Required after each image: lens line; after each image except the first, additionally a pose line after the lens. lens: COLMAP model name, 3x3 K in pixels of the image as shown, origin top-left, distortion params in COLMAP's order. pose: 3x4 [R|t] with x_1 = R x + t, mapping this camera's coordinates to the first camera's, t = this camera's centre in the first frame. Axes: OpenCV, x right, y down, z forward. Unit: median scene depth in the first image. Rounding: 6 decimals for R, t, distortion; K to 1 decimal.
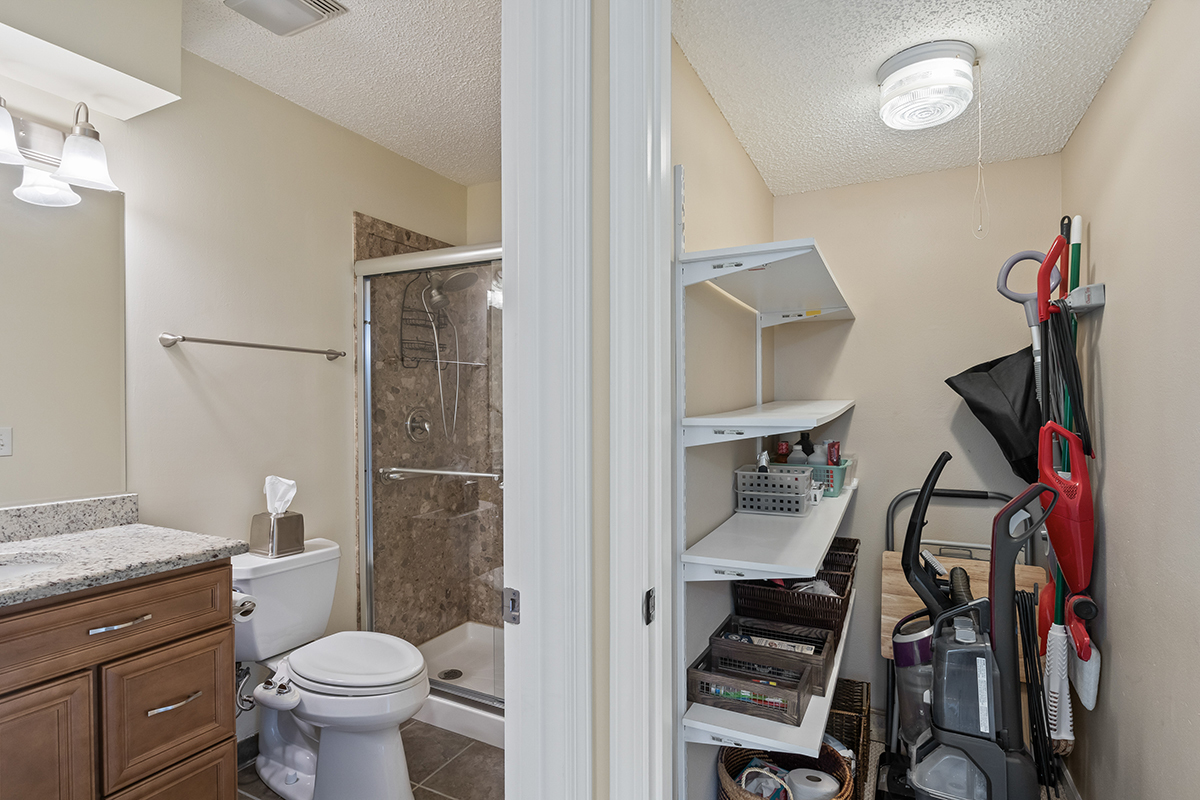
lens RADIAL K [[602.5, 0, 605.1], [0, 602.5, 404.1], [0, 0, 1]] dist [-0.007518, 0.000427]
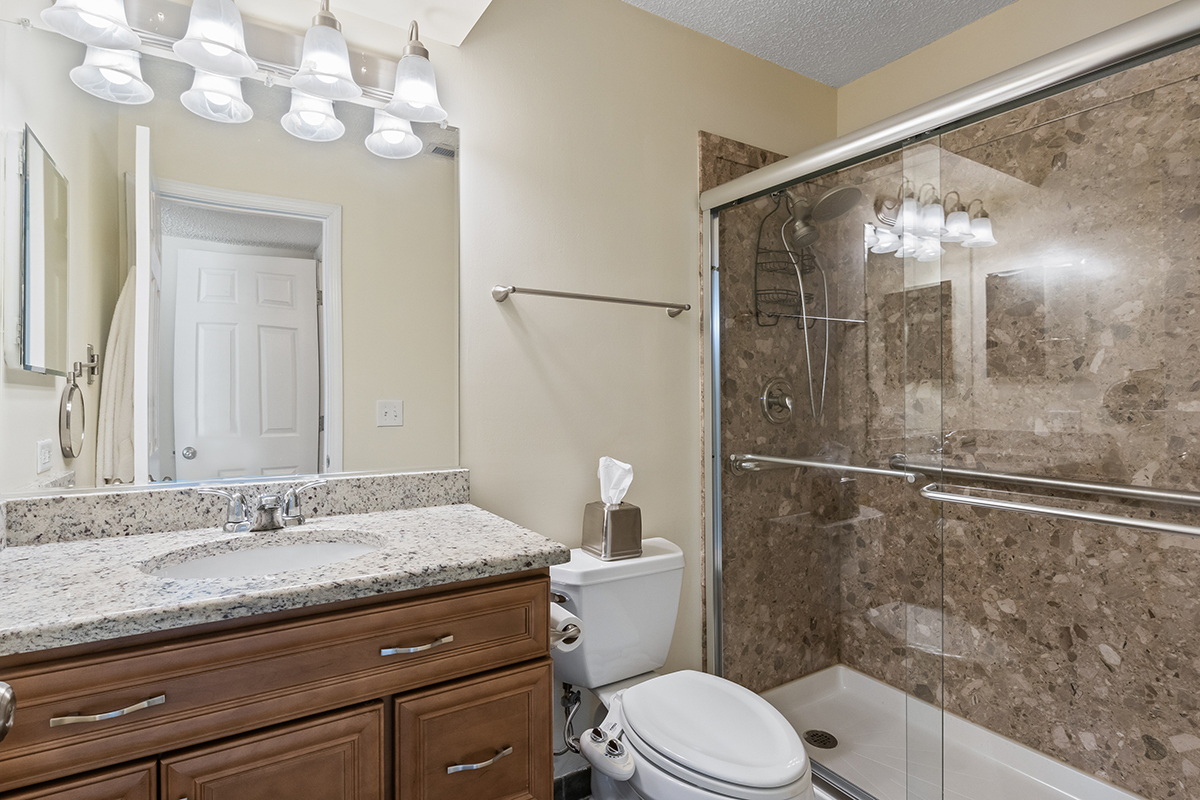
lens RADIAL K [[602.5, 0, 605.1], [0, 602.5, 404.1], [0, 0, 1]] dist [-0.007518, 0.000427]
pose [[0.861302, 0.009019, -0.508014, -0.118832], [0.000062, 0.999841, 0.017855, 0.027893], [0.508094, -0.015410, 0.861164, 0.248065]]
